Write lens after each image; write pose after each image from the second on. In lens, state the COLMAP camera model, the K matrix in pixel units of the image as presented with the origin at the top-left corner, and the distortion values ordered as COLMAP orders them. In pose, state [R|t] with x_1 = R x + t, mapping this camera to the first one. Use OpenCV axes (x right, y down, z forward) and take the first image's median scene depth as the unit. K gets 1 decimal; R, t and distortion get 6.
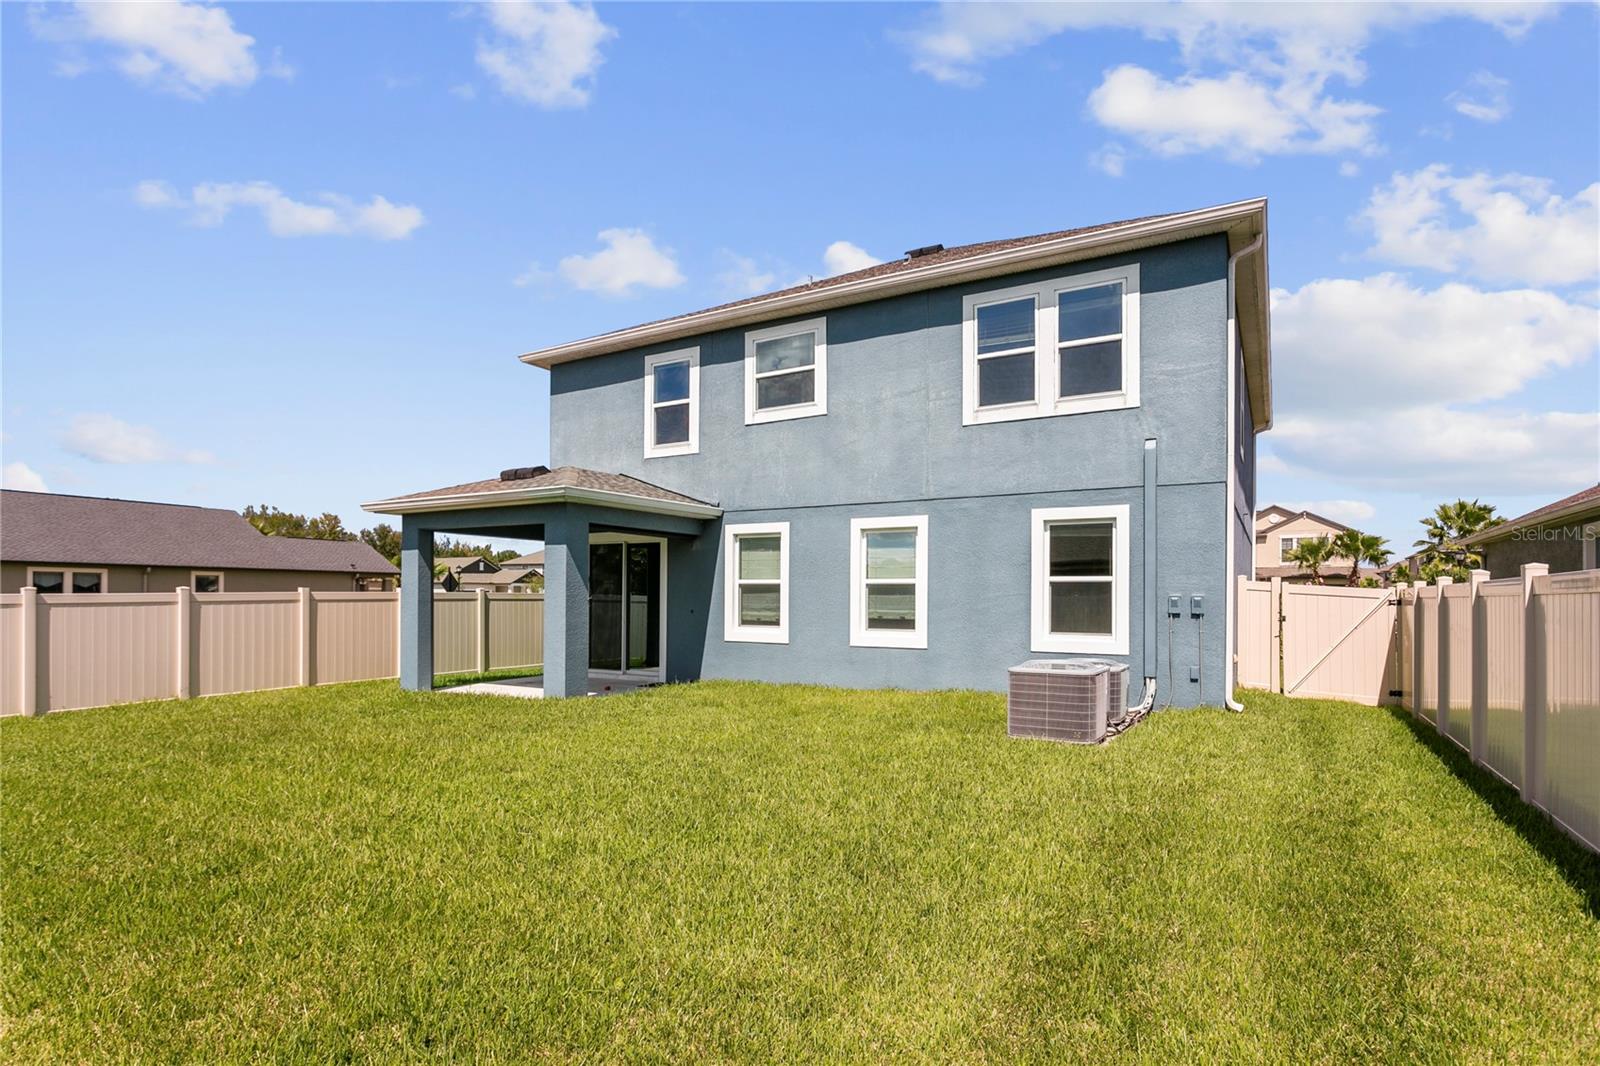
lens RADIAL K [[799.9, 0, 805.9], [0, 799.9, 612.4], [0, 0, 1]] dist [-0.000217, 0.000313]
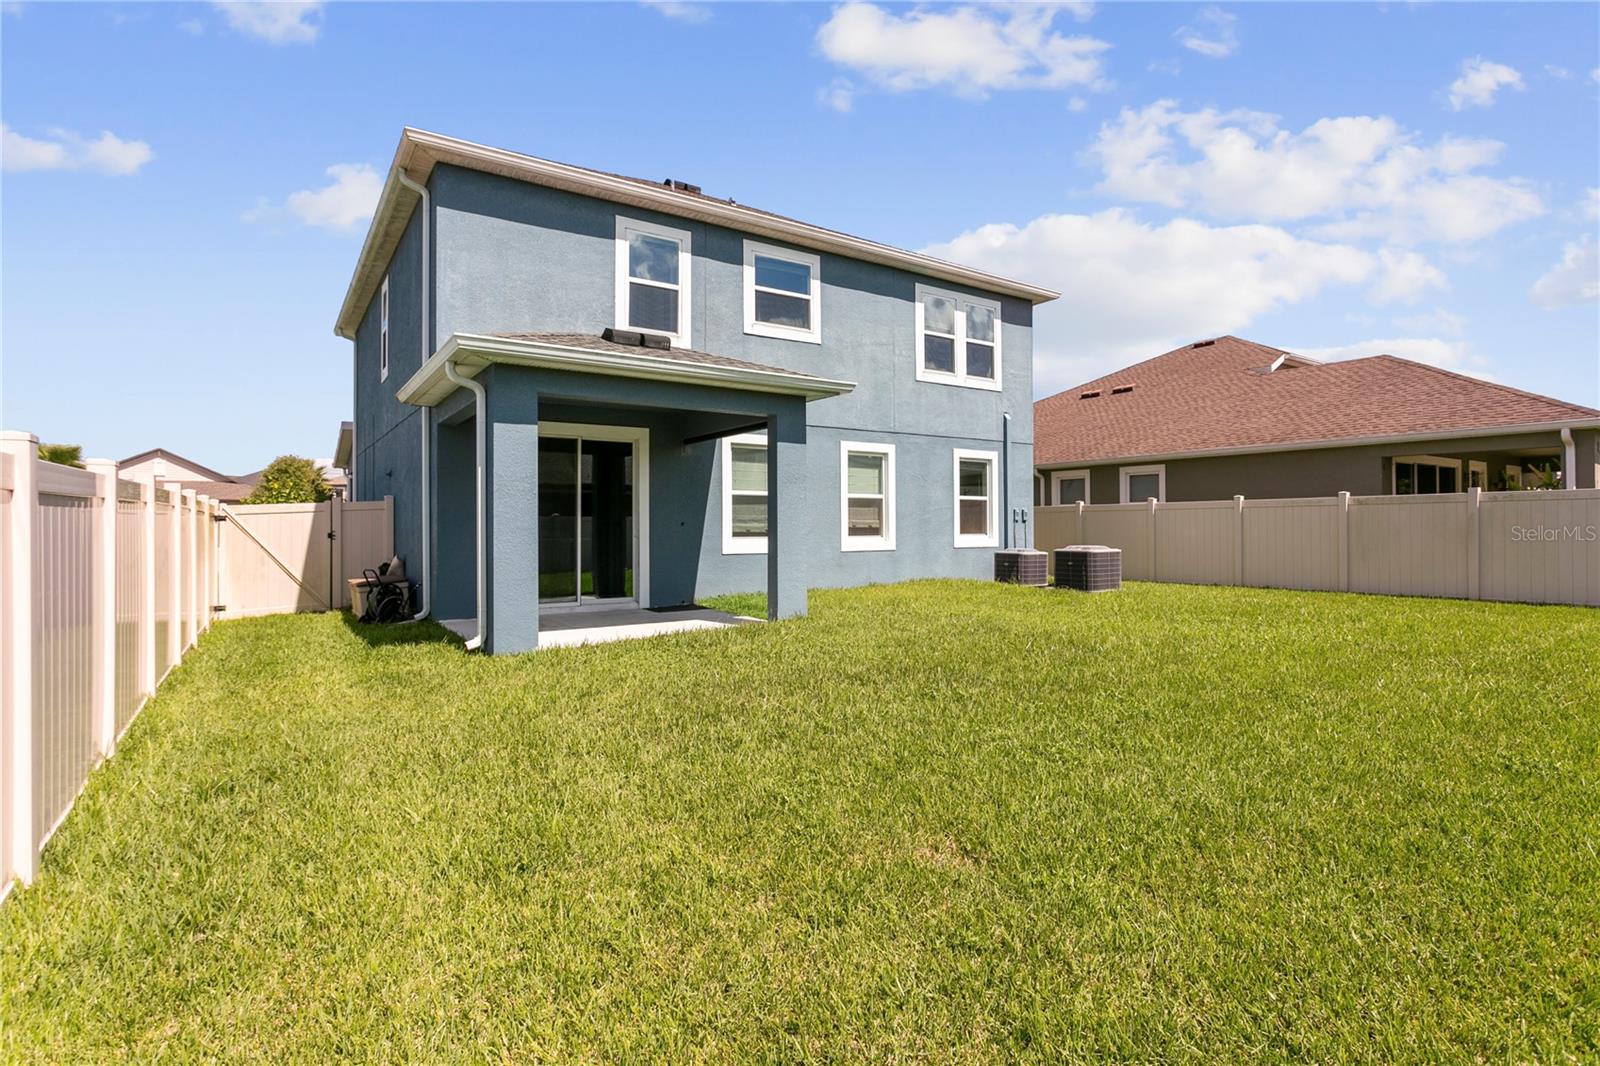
lens RADIAL K [[798.6, 0, 801.0], [0, 798.6, 531.0], [0, 0, 1]] dist [-0.012641, 0.001536]
pose [[0.442429, -0.019957, 0.896581, -1.004704], [0.011355, 0.999797, 0.016651, -0.007701], [-0.896731, 0.002814, 0.442566, 0.547334]]
